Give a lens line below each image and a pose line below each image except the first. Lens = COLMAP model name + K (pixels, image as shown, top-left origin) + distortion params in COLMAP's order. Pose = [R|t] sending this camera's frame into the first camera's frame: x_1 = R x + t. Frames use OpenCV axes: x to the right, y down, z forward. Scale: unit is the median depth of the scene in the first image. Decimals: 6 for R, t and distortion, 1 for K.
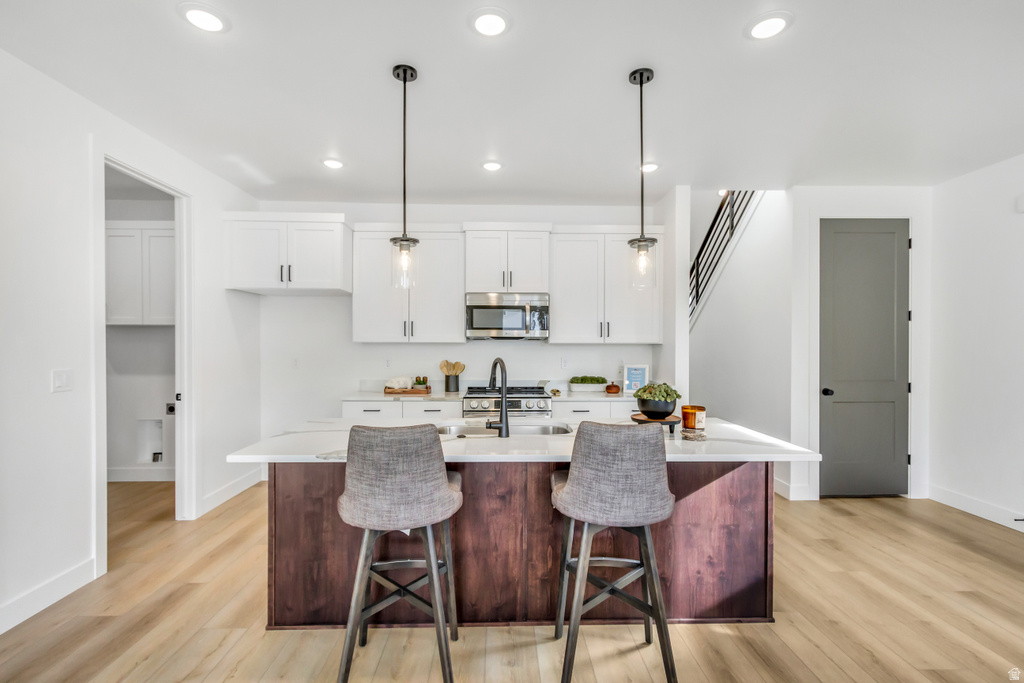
lens RADIAL K [[473.2, 0, 508.1], [0, 473.2, 343.0], [0, 0, 1]] dist [0.024252, -0.018450]
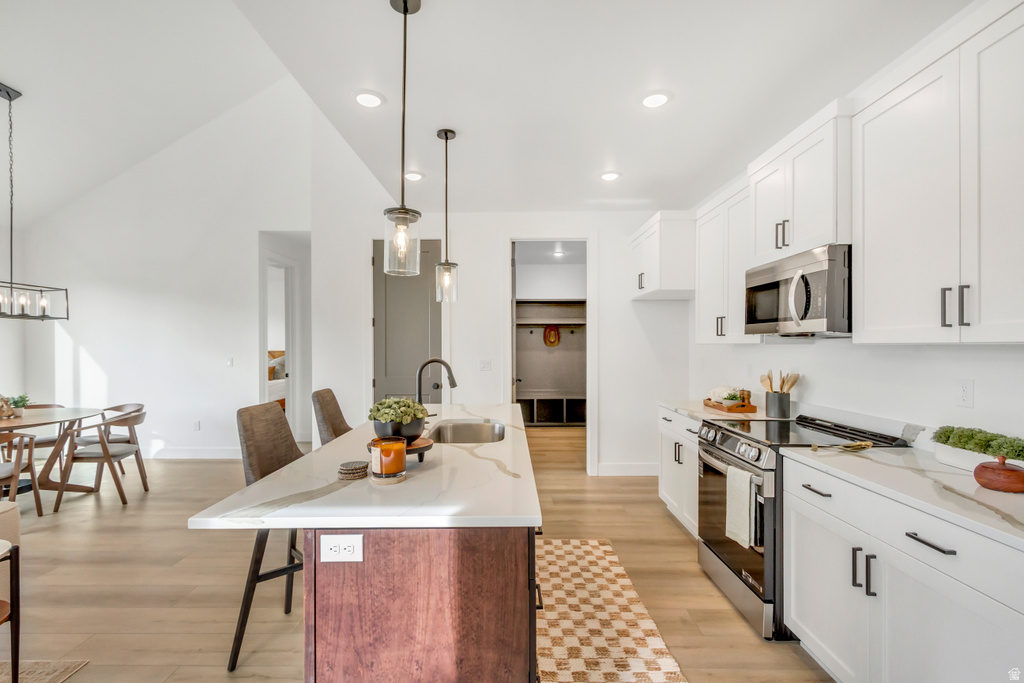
lens RADIAL K [[473.2, 0, 508.1], [0, 473.2, 343.0], [0, 0, 1]] dist [0.024252, -0.018450]
pose [[-0.032797, -0.003694, -0.999455, 0.596820], [0.002324, 0.999990, -0.003772, 0.000140], [0.999459, -0.002447, -0.032788, 0.680587]]
